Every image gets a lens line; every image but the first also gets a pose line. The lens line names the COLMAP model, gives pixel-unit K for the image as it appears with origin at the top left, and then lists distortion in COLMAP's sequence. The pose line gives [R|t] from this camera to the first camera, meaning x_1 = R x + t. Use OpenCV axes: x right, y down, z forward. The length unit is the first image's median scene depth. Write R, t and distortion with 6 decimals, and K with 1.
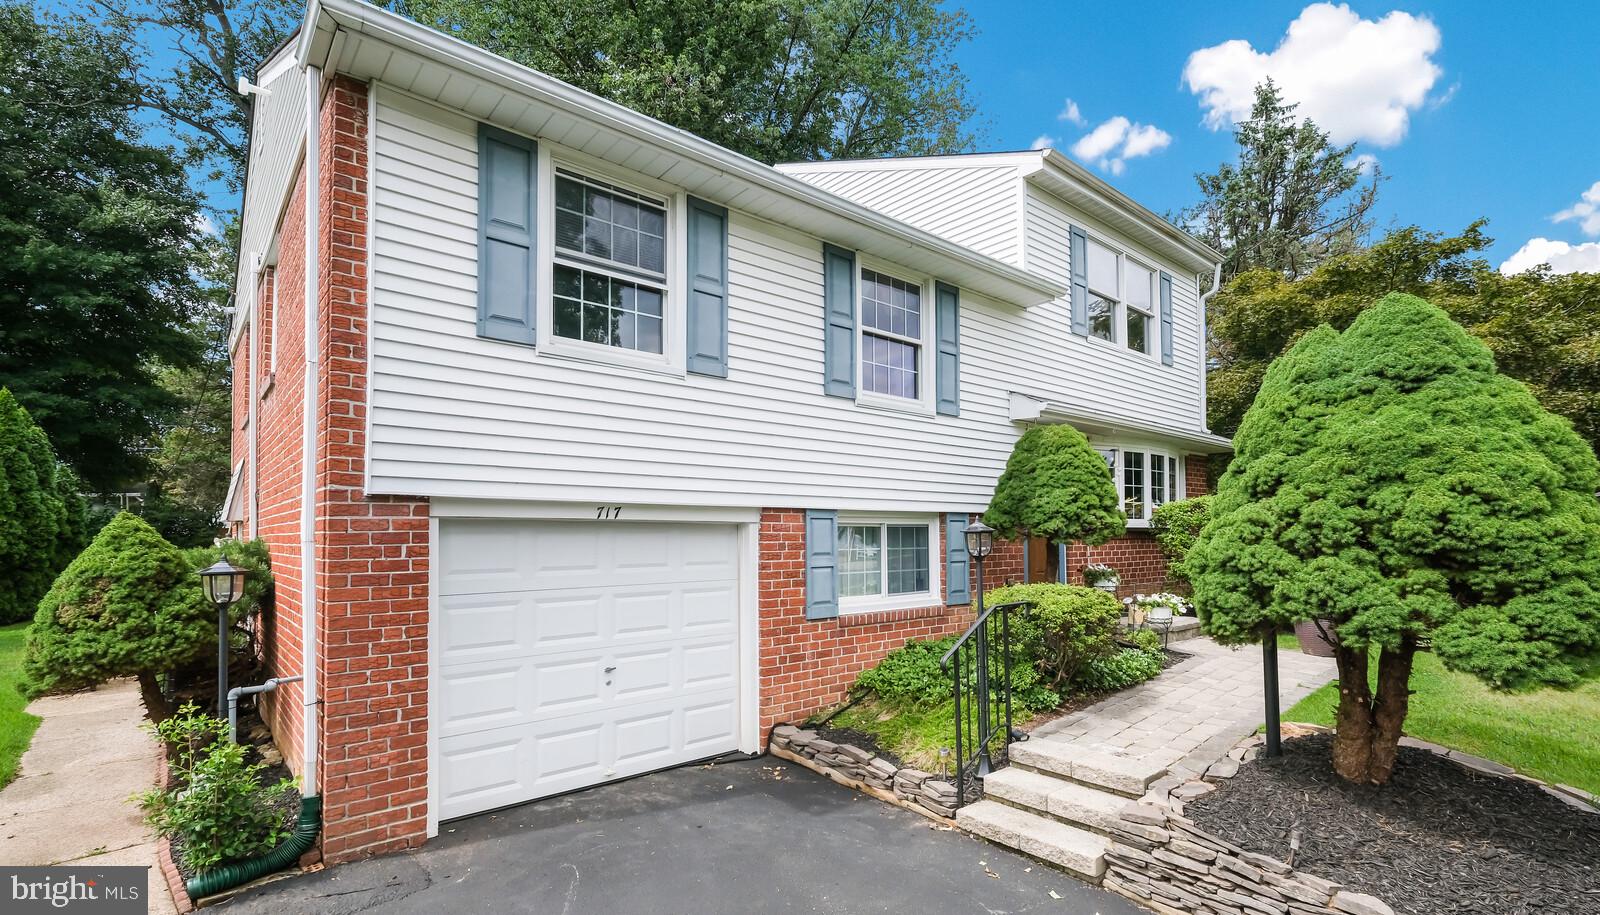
lens RADIAL K [[724.0, 0, 802.6], [0, 724.0, 522.8], [0, 0, 1]] dist [0.001306, -0.000116]
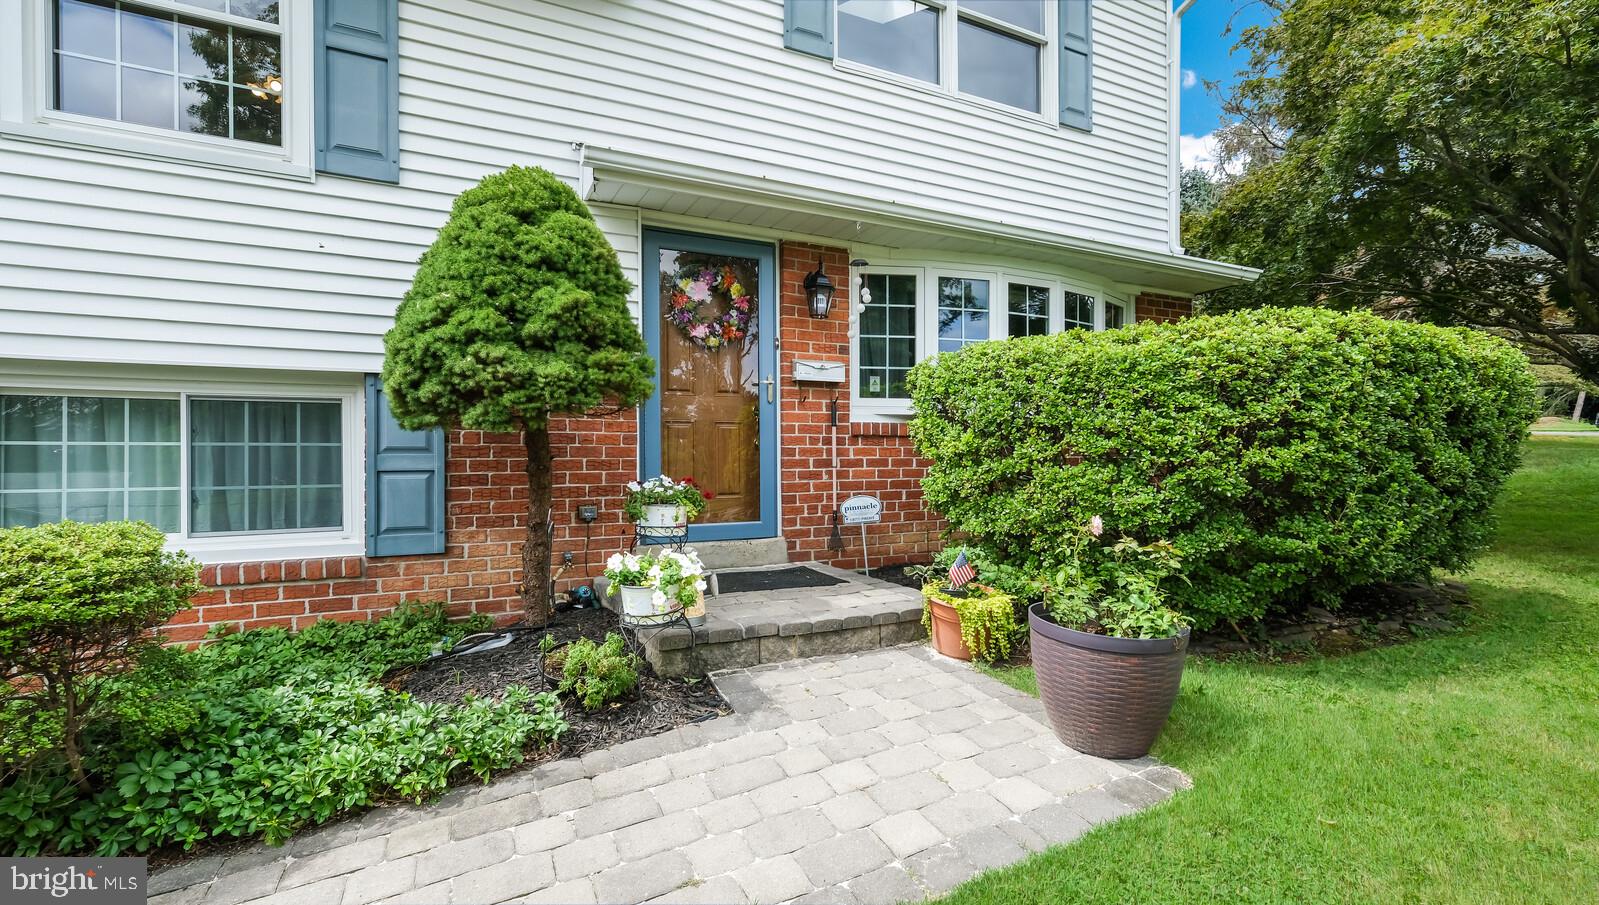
lens RADIAL K [[690.1, 0, 797.1], [0, 690.1, 457.5], [0, 0, 1]] dist [0.002765, 0.000197]
pose [[0.967890, 0.000651, -0.251375, 0.904734], [0.004266, 0.999810, 0.019014, 0.053958], [0.251340, -0.019476, 0.967703, 0.894795]]
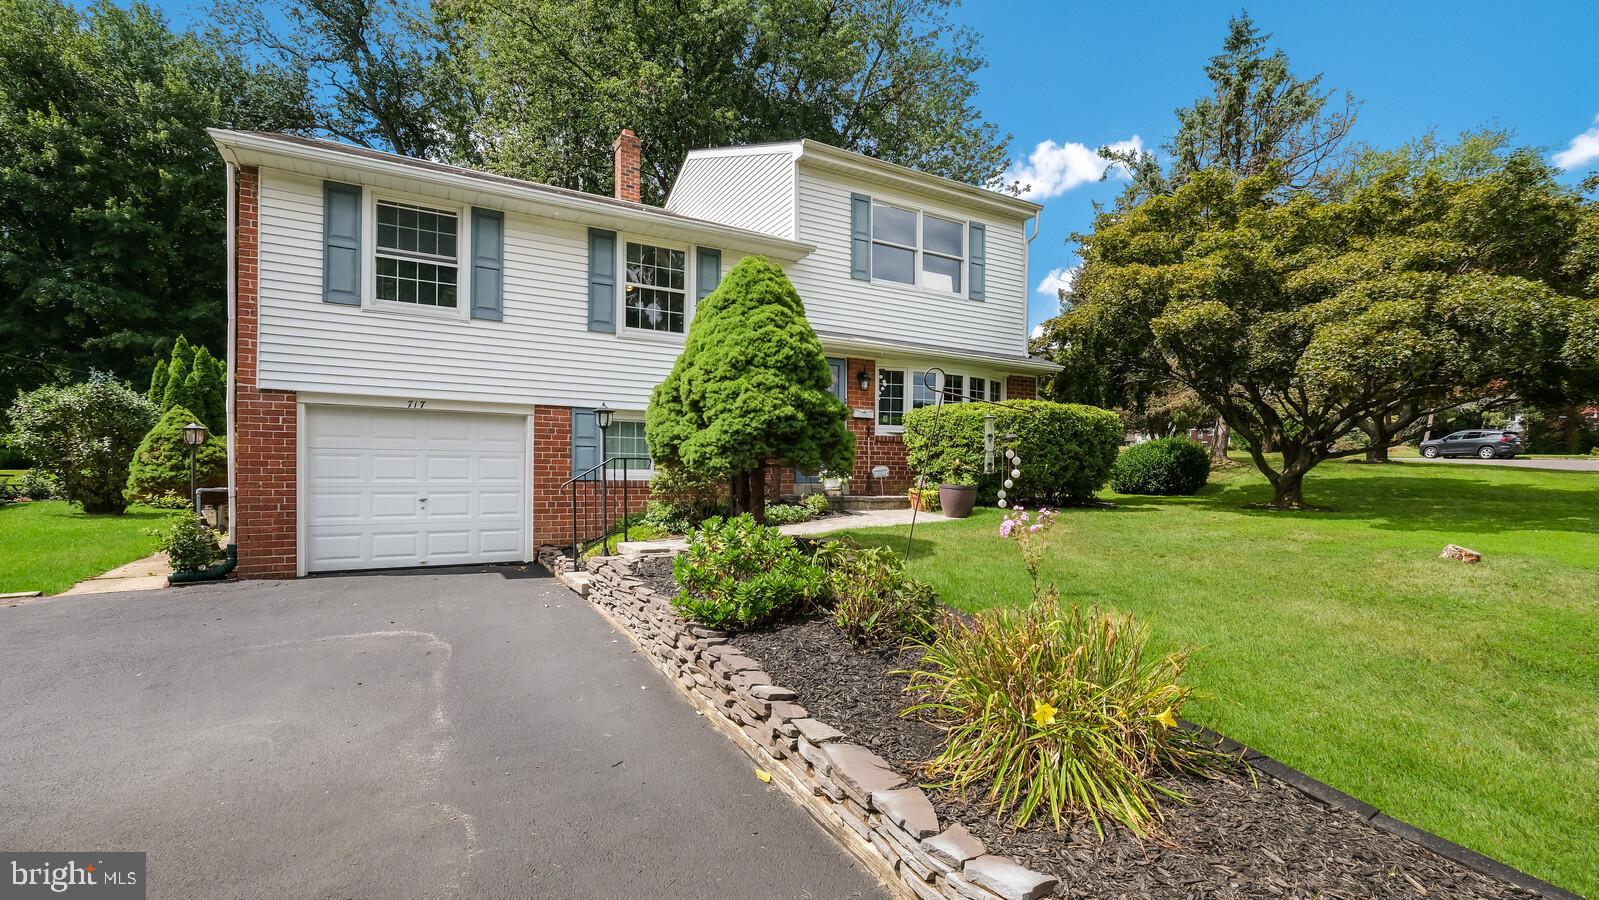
lens RADIAL K [[705.1, 0, 800.0], [0, 705.1, 489.5], [0, 0, 1]] dist [-0.002580, -0.000250]
pose [[0.981368, 0.013481, -0.191666, 0.935542], [-0.007383, 0.999445, 0.032496, 0.125744], [0.191998, -0.030475, 0.980922, -0.442057]]
